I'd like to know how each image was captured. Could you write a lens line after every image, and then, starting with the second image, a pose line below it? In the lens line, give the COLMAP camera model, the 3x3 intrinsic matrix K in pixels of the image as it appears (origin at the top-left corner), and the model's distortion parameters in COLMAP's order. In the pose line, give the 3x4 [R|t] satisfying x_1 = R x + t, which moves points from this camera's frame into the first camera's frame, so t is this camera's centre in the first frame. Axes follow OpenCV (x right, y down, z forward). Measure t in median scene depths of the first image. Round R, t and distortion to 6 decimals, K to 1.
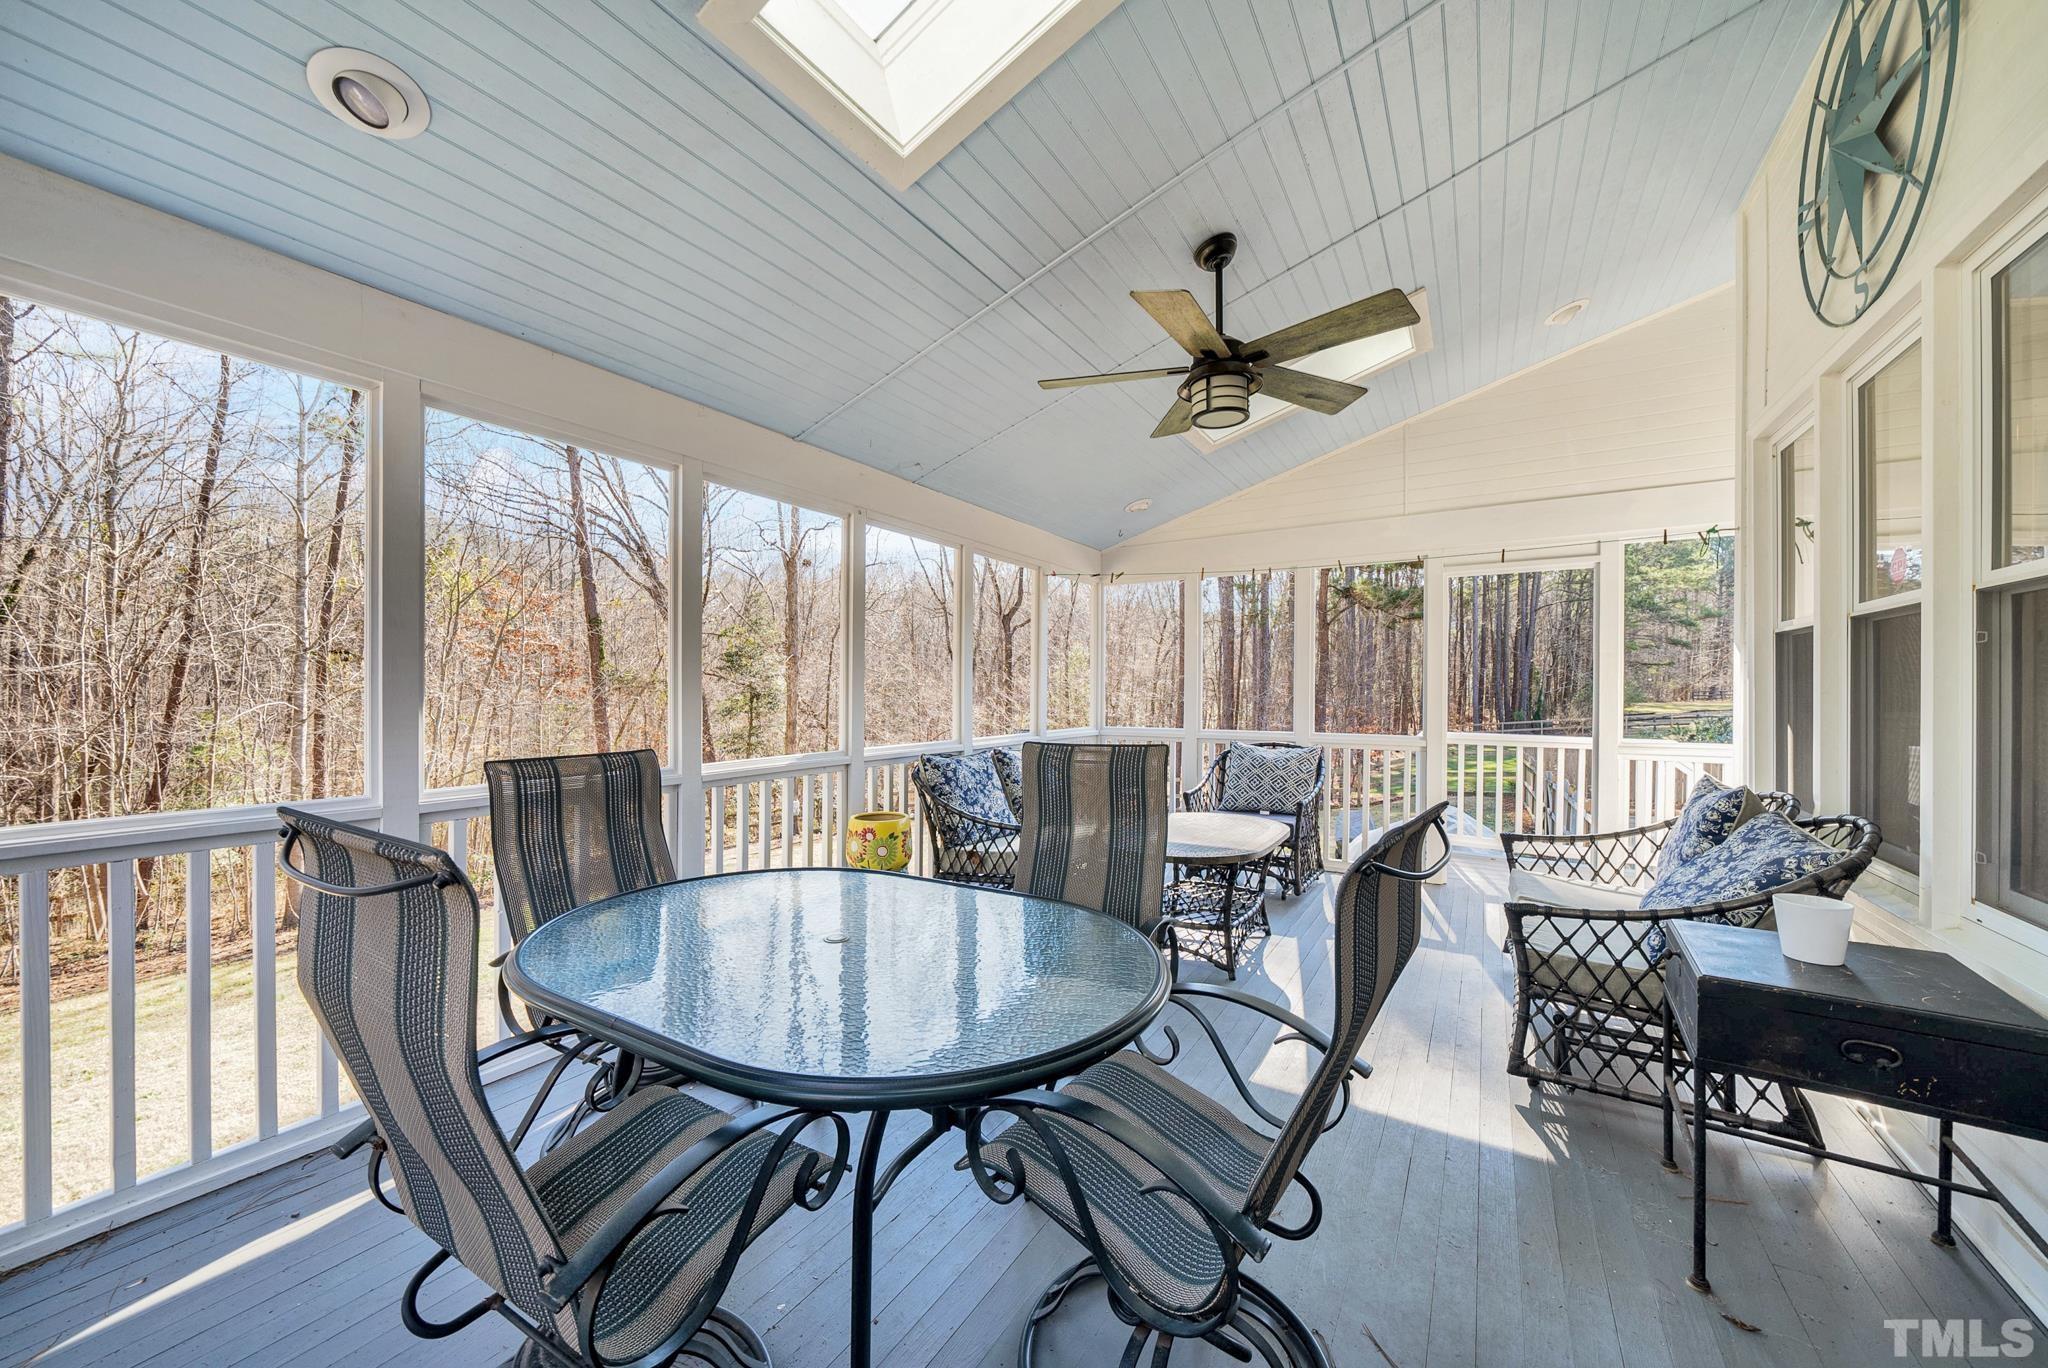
lens RADIAL K [[733.5, 0, 1030.4], [0, 733.5, 688.6], [0, 0, 1]] dist [-0.008829, 0.000226]
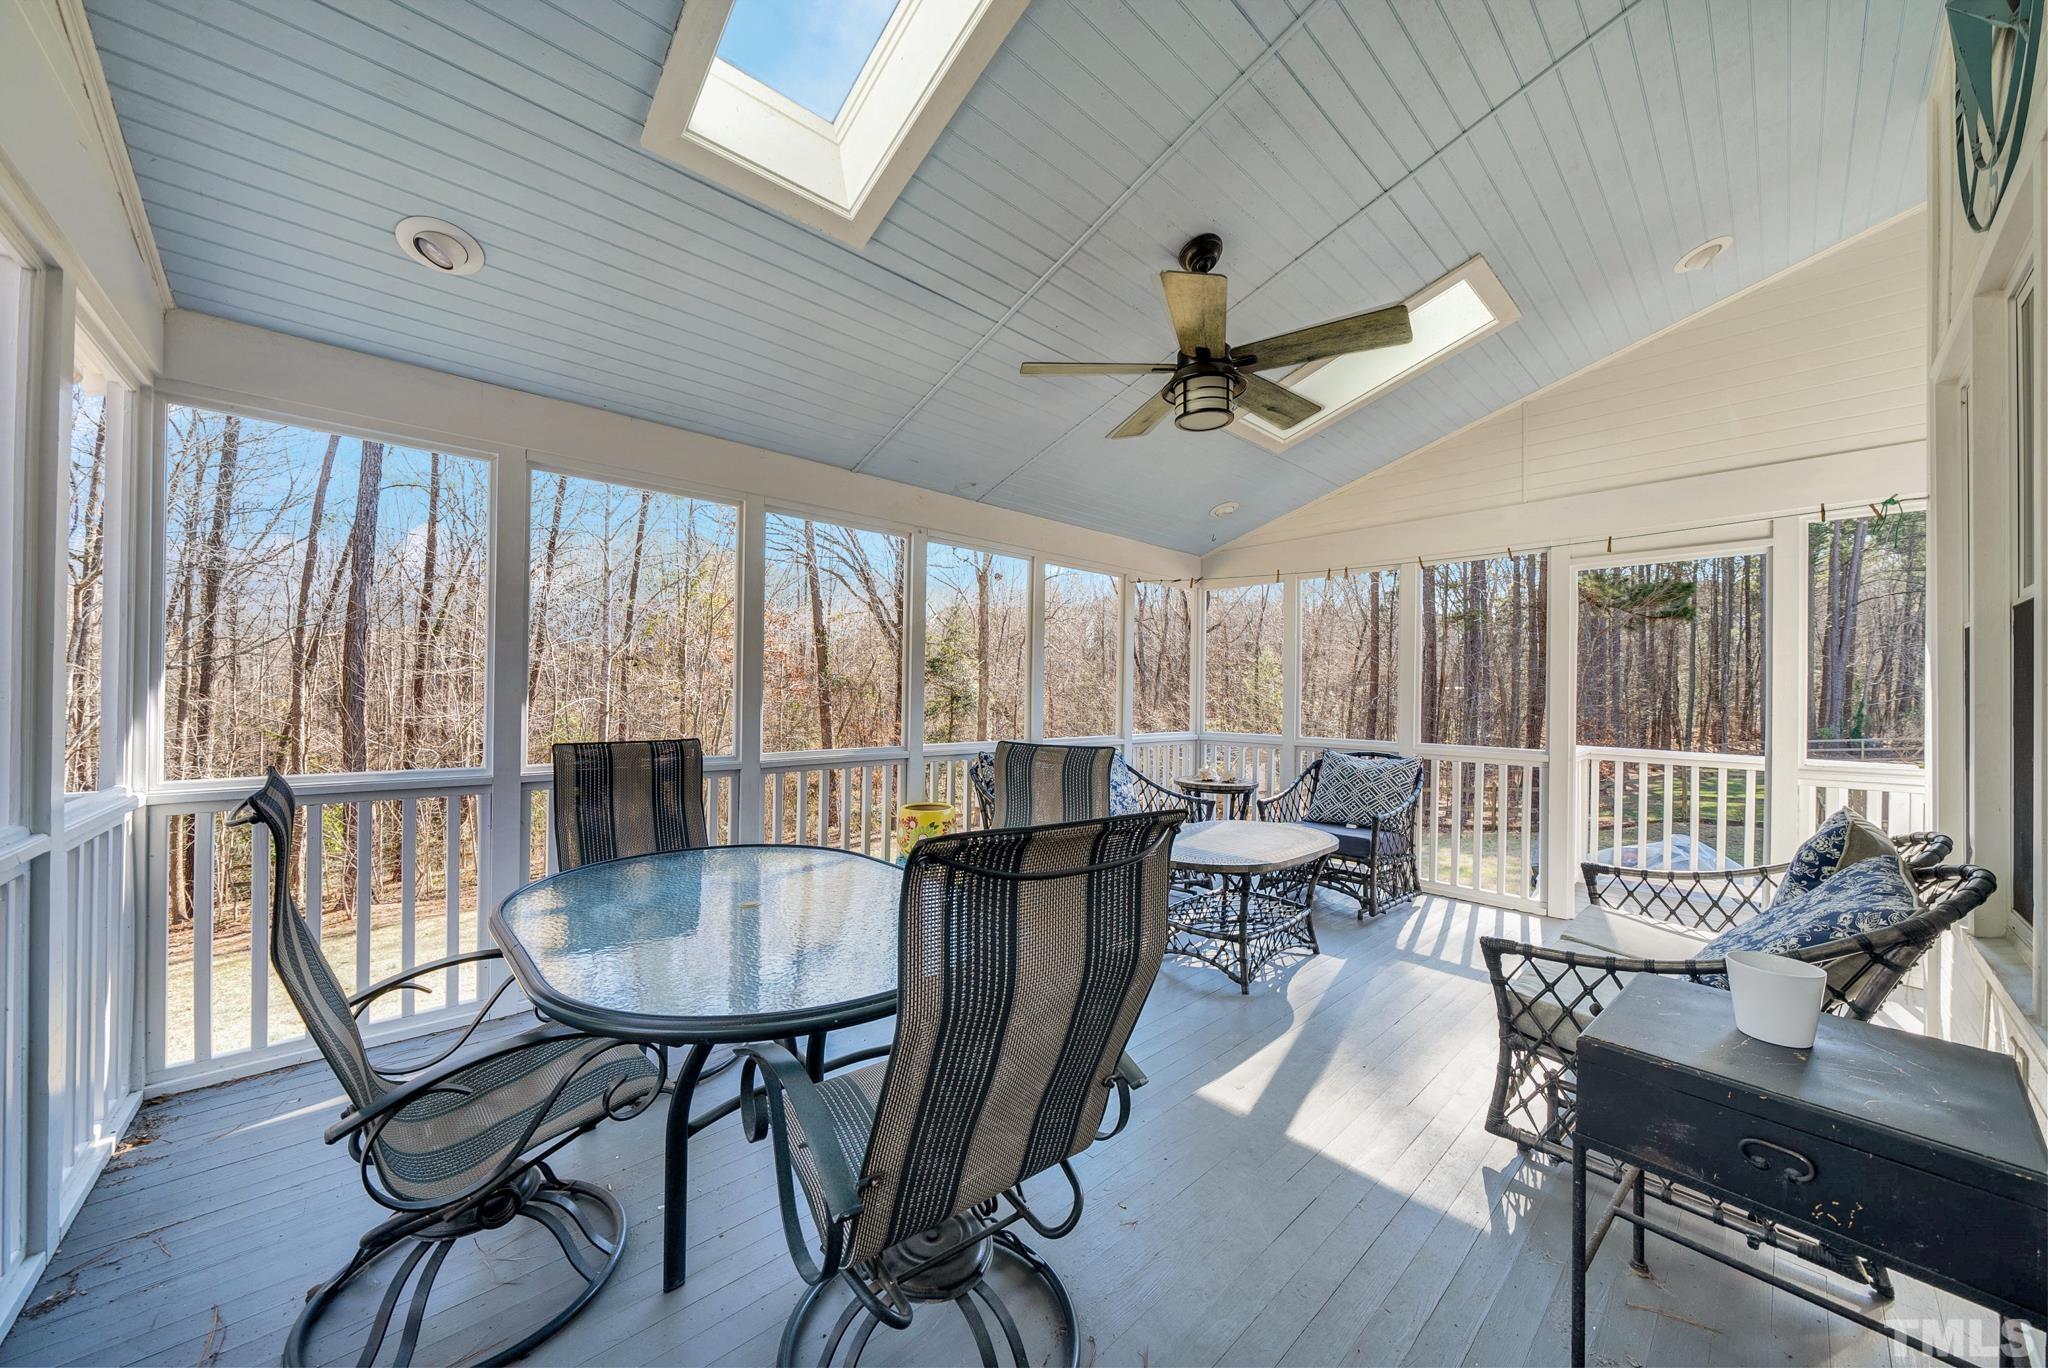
lens RADIAL K [[733.5, 0, 1179.4], [0, 733.5, 686.7], [0, 0, 1]] dist [-0.008829, 0.000226]
pose [[0.965855, 0.007097, -0.258985, 0.475943], [-0.009936, 0.999904, -0.009654, 0.001174], [0.258892, 0.011898, 0.965833, 0.037304]]
